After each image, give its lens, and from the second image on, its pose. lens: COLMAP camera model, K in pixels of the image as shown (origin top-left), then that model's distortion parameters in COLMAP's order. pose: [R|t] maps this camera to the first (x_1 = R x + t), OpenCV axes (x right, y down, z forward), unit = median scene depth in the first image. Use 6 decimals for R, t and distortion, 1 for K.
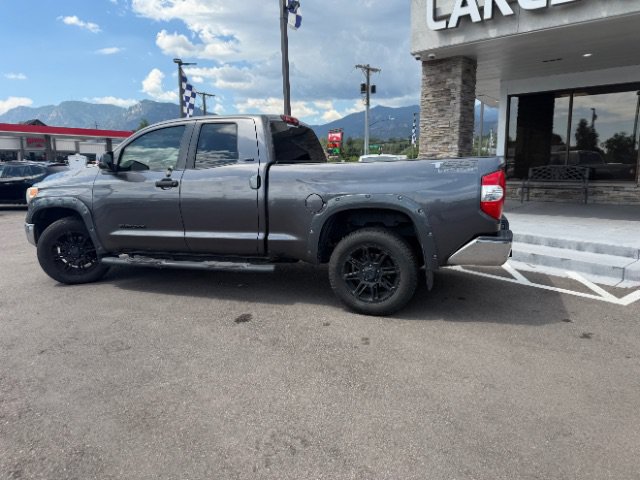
lens RADIAL K [[453.9, 0, 315.4], [0, 453.9, 238.5], [0, 0, 1]] dist [0.022257, -0.033776]
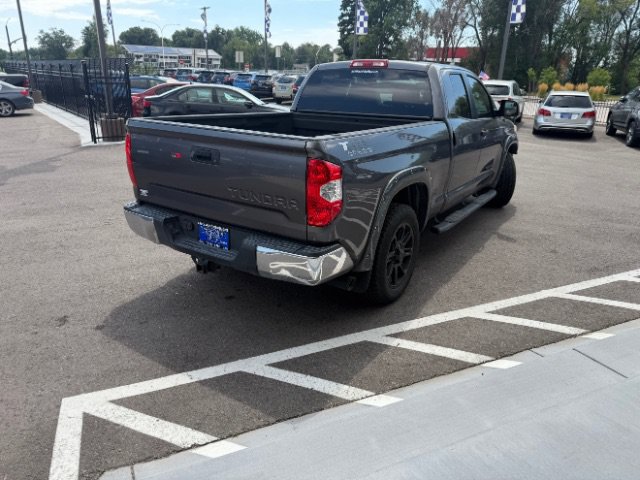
lens RADIAL K [[453.9, 0, 319.4], [0, 453.9, 236.1], [0, 0, 1]] dist [0.022257, -0.033776]
pose [[-0.229024, 0.327375, -0.916719, 0.789518], [-0.176603, 0.912147, 0.369863, -0.236897], [0.957267, 0.246603, -0.151088, 0.992844]]
